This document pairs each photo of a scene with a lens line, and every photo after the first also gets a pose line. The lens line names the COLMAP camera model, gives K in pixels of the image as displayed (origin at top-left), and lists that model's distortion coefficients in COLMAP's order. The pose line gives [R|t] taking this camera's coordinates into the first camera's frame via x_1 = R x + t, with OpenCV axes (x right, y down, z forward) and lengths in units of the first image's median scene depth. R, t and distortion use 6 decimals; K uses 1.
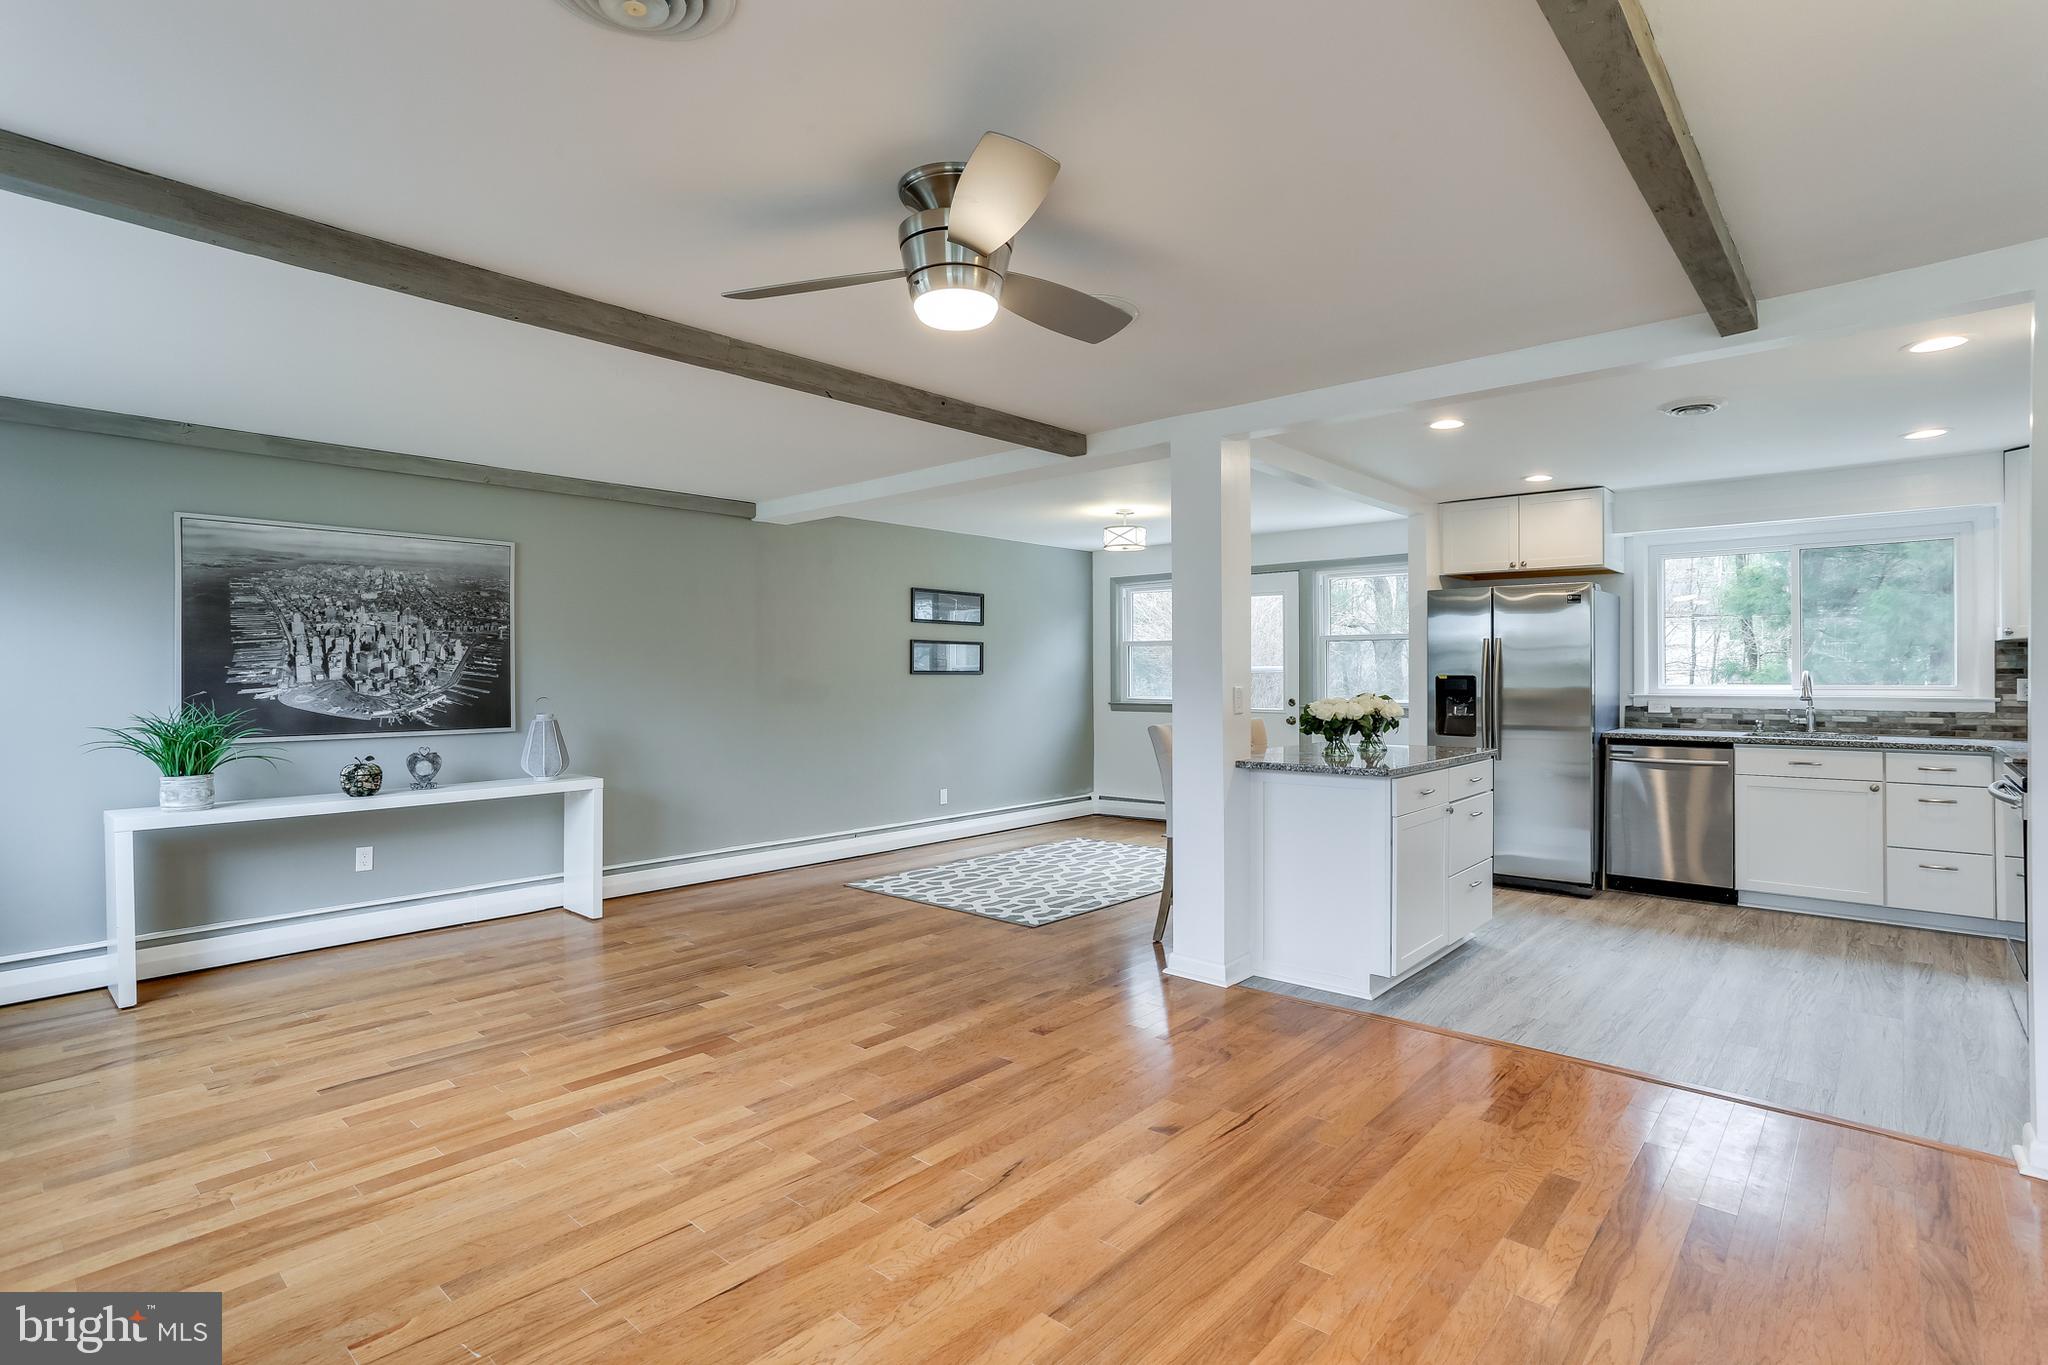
lens RADIAL K [[999.1, 0, 1016.3], [0, 999.1, 671.7], [0, 0, 1]] dist [-0.055452, 0.038689]
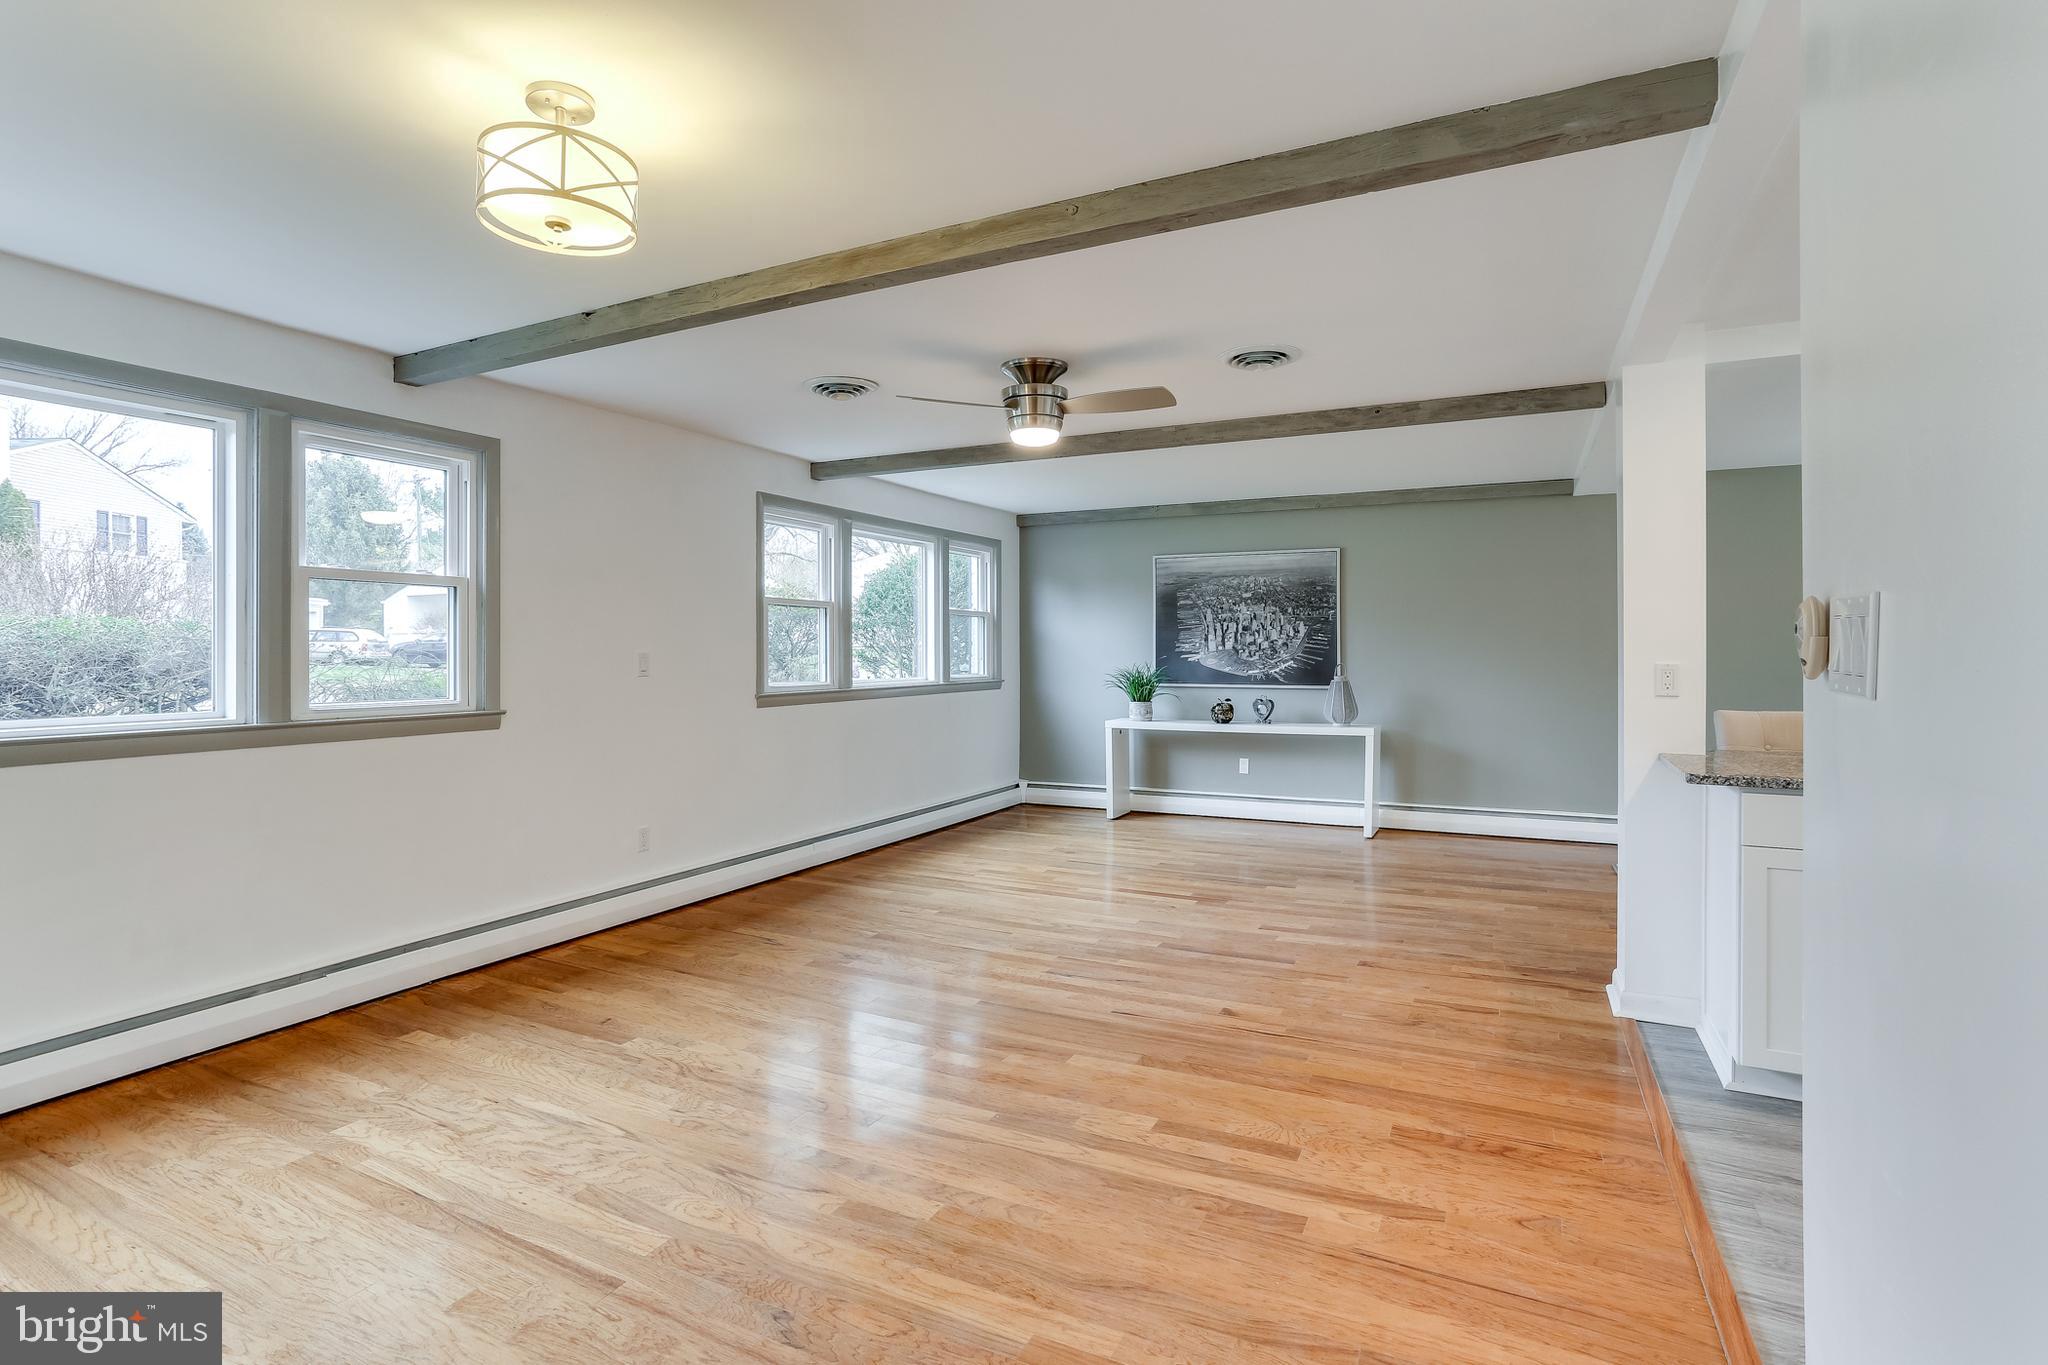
lens RADIAL K [[999.1, 0, 1016.3], [0, 999.1, 671.7], [0, 0, 1]] dist [-0.055452, 0.038689]
pose [[0.265956, 0.026373, -0.963624, 0.743616], [0.004545, 0.999580, 0.028611, -0.003807], [0.963974, -0.011989, 0.265725, 0.238000]]
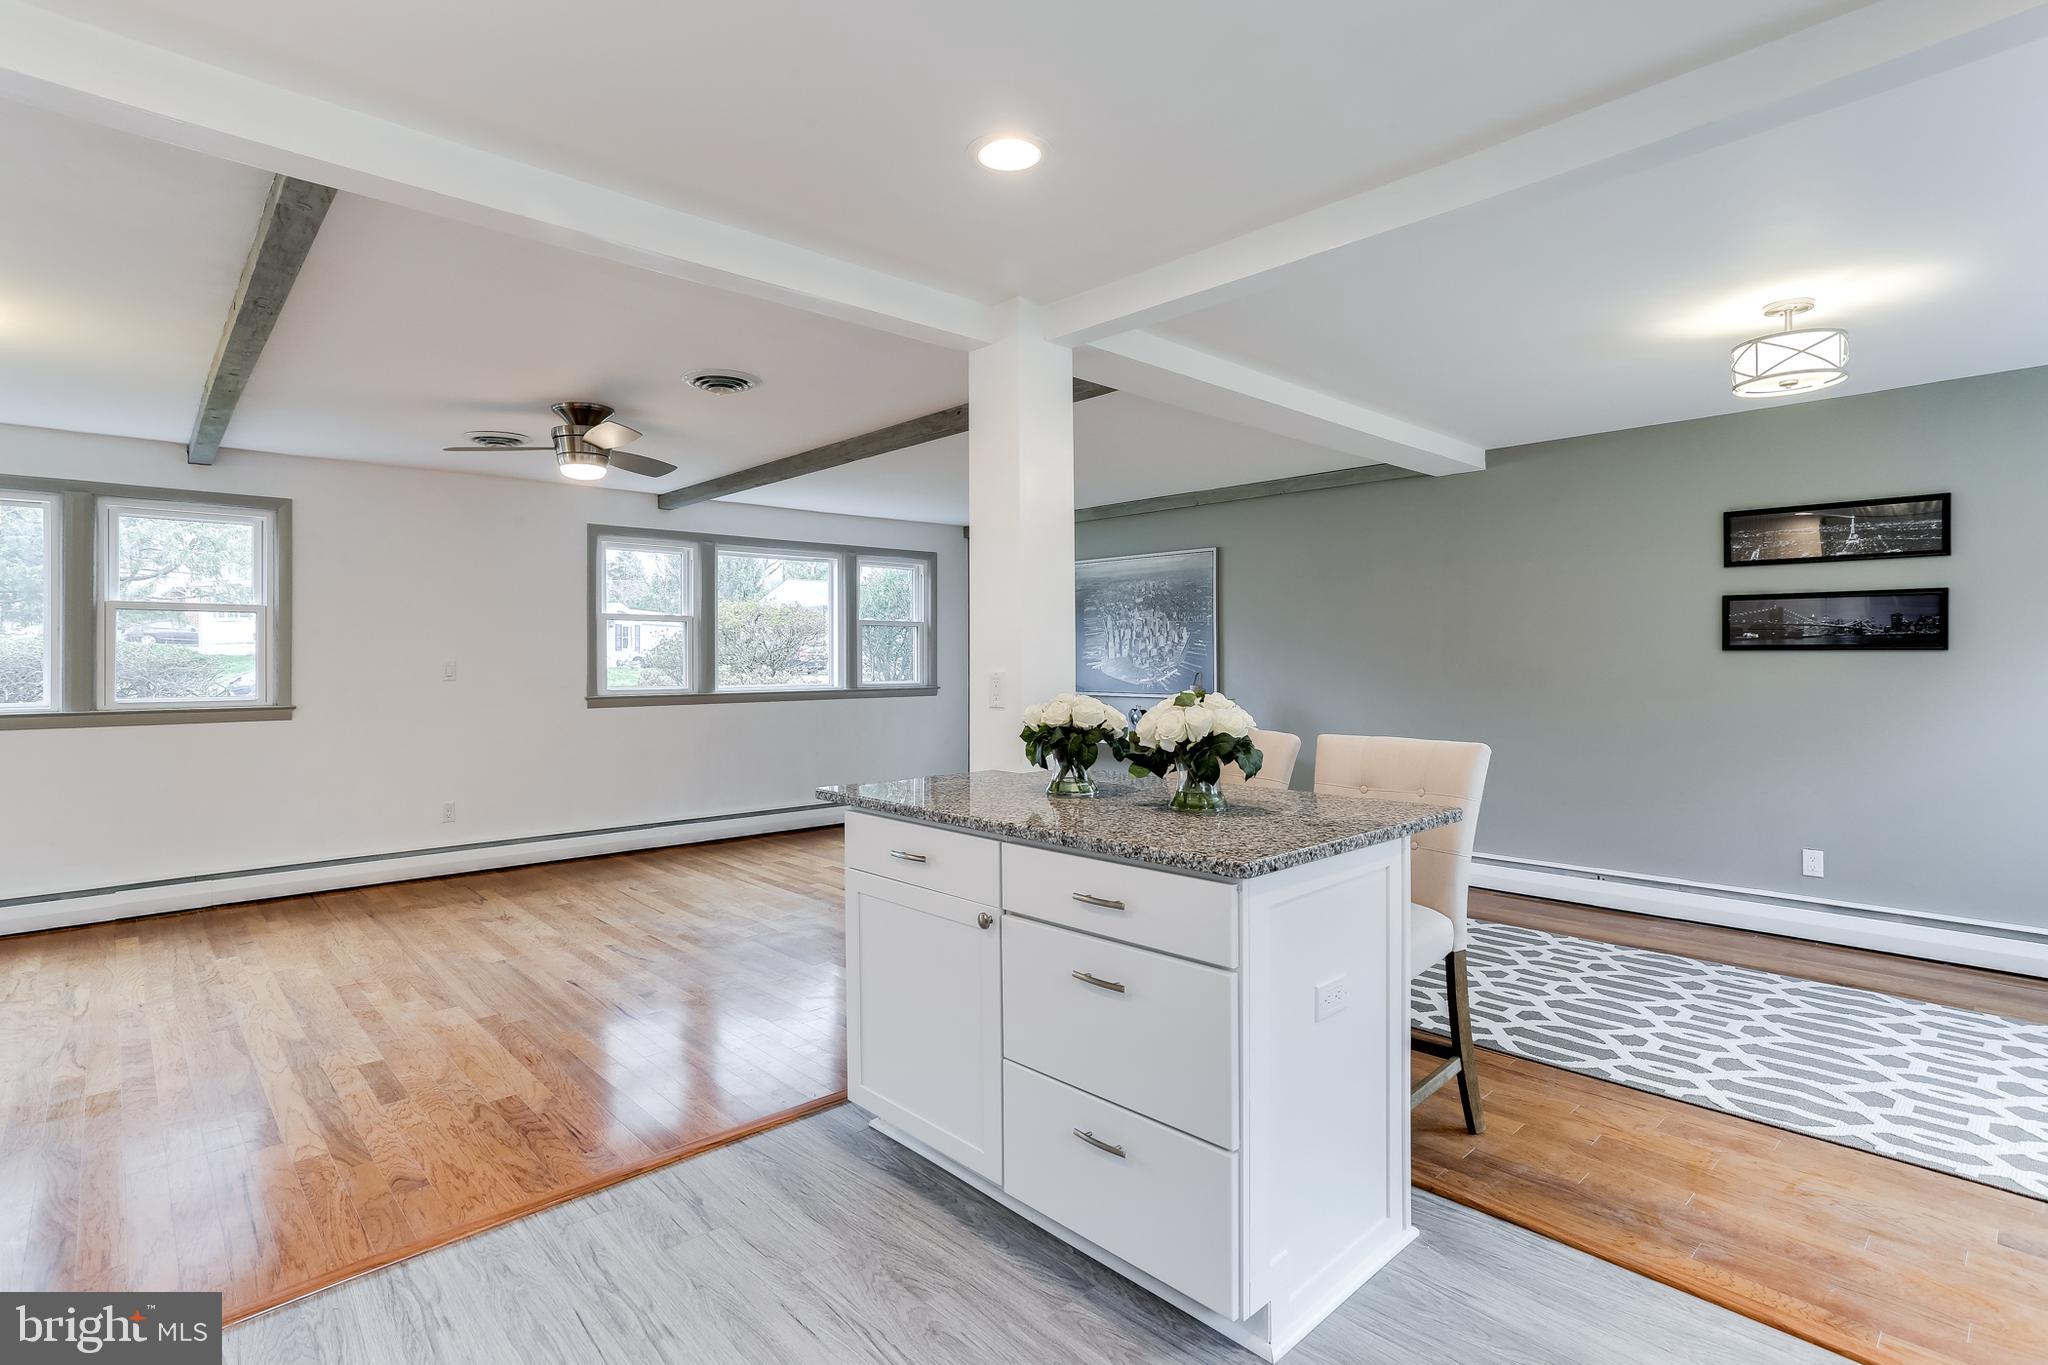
lens RADIAL K [[999.1, 0, 1016.3], [0, 999.1, 671.7], [0, 0, 1]] dist [-0.055452, 0.038689]
pose [[-0.086280, 0.019415, -0.996082, 0.840408], [0.009070, 0.999784, 0.018701, 0.000093], [0.996230, -0.007421, -0.086437, 0.942199]]
